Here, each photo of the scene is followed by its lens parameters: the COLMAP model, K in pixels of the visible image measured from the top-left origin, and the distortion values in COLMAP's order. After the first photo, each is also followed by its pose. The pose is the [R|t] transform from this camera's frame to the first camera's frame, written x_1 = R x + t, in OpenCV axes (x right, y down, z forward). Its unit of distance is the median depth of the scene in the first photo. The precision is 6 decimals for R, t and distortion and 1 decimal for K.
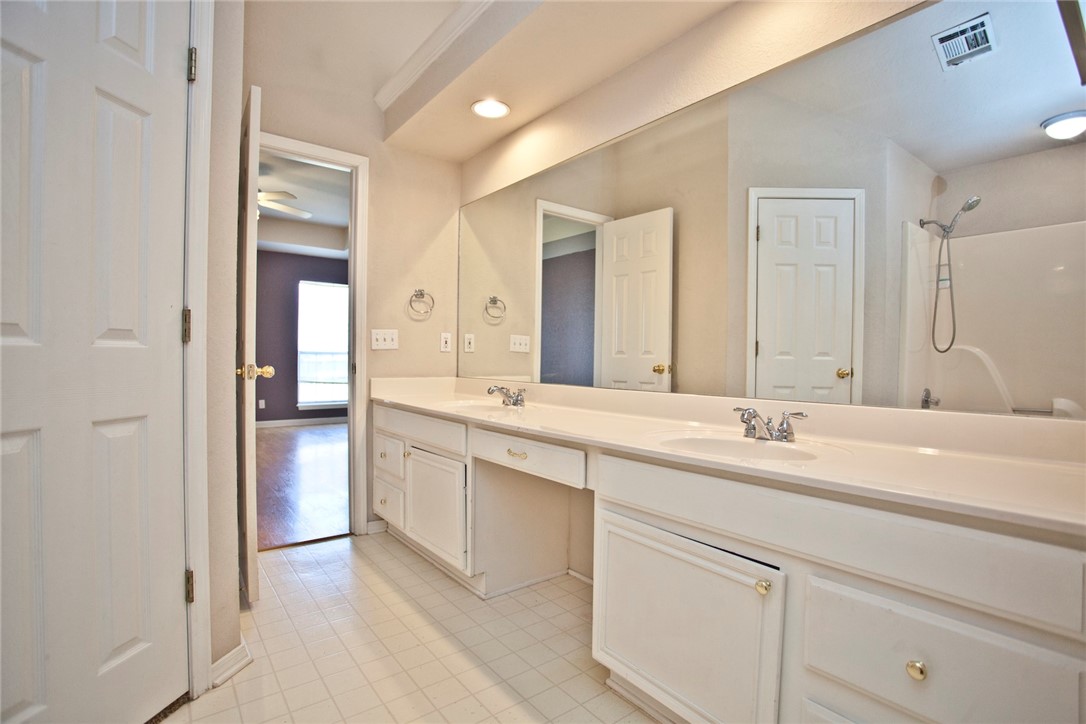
lens RADIAL K [[521.9, 0, 543.0], [0, 521.9, 362.0], [0, 0, 1]] dist [-0.082822, 0.038085]
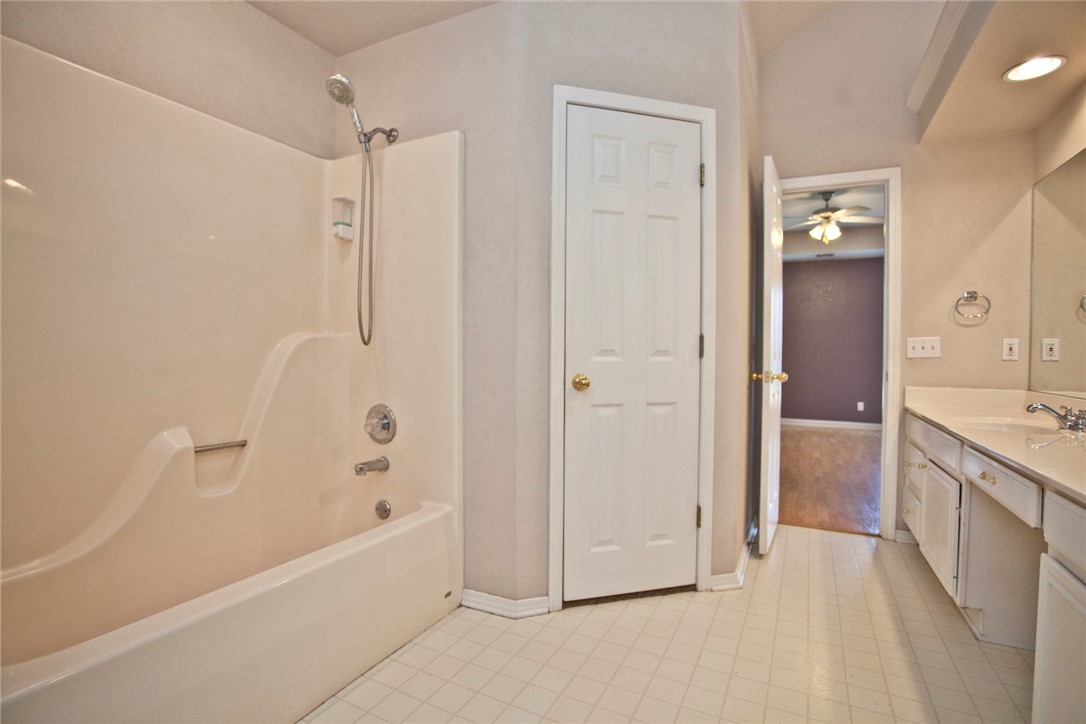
lens RADIAL K [[538.8, 0, 543.0], [0, 538.8, 362.0], [0, 0, 1]] dist [-0.048846, 0.000613]
pose [[0.404207, 0.009051, -0.914623, 0.316509], [-0.010789, 0.999929, 0.005127, -0.014472], [0.914604, 0.007795, 0.404276, -0.051645]]
